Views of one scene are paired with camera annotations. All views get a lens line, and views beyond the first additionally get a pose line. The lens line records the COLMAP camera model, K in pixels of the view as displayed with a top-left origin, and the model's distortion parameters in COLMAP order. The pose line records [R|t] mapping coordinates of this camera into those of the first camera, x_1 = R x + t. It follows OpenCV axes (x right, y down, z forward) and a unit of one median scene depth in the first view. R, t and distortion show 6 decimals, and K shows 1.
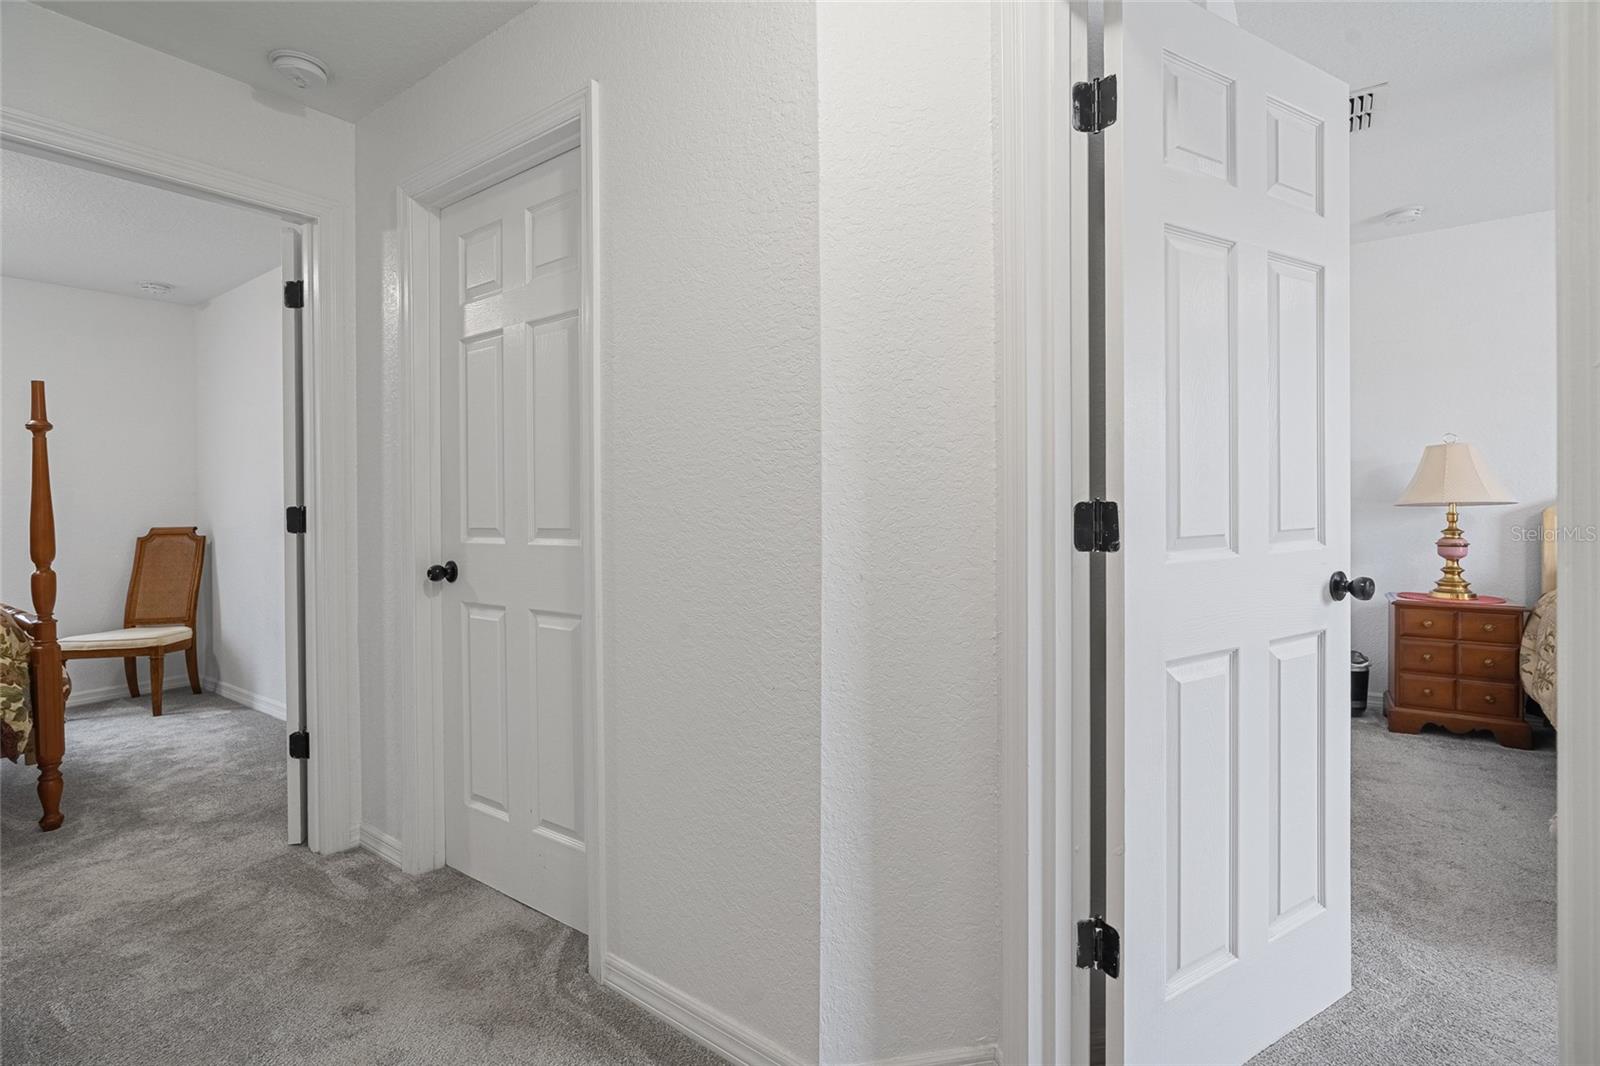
lens RADIAL K [[733.4, 0, 784.9], [0, 733.4, 509.5], [0, 0, 1]] dist [-0.002687, 0.001498]
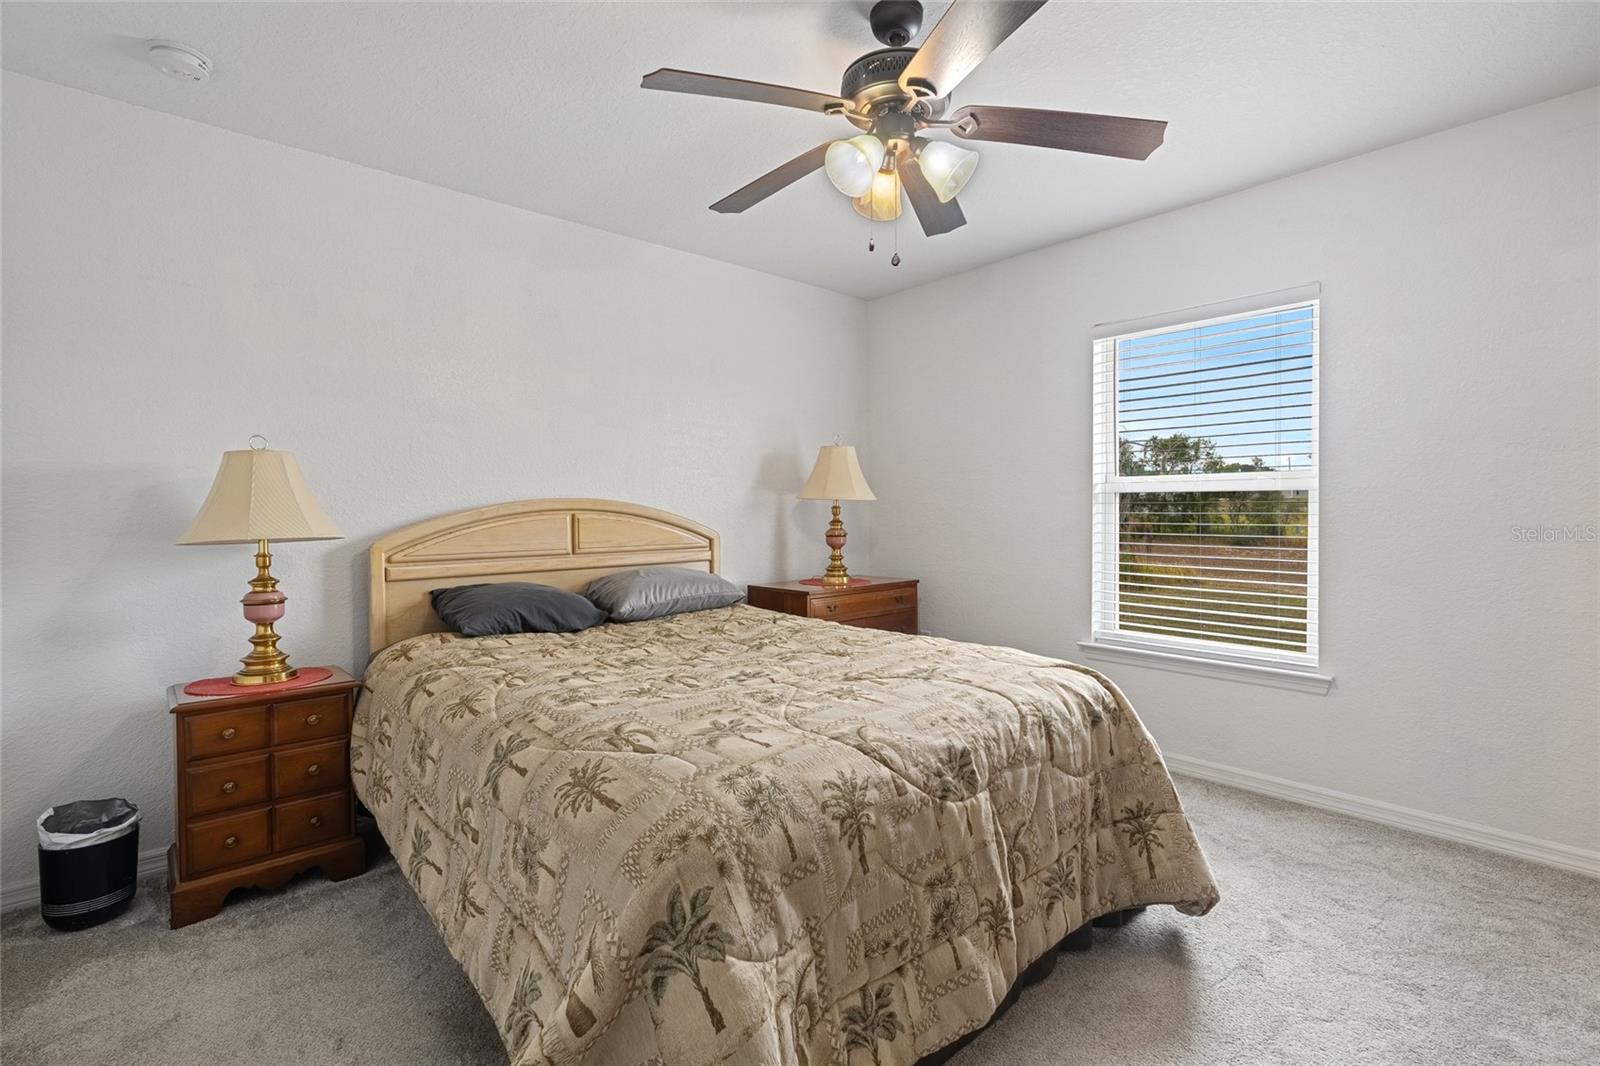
lens RADIAL K [[733.4, 0, 793.2], [0, 733.4, 530.0], [0, 0, 1]] dist [-0.002687, 0.001498]
pose [[0.223459, -0.008473, 0.974677, 0.379189], [0.015525, 0.999866, 0.005133, -0.013977], [-0.974590, 0.013985, 0.223560, 0.390268]]
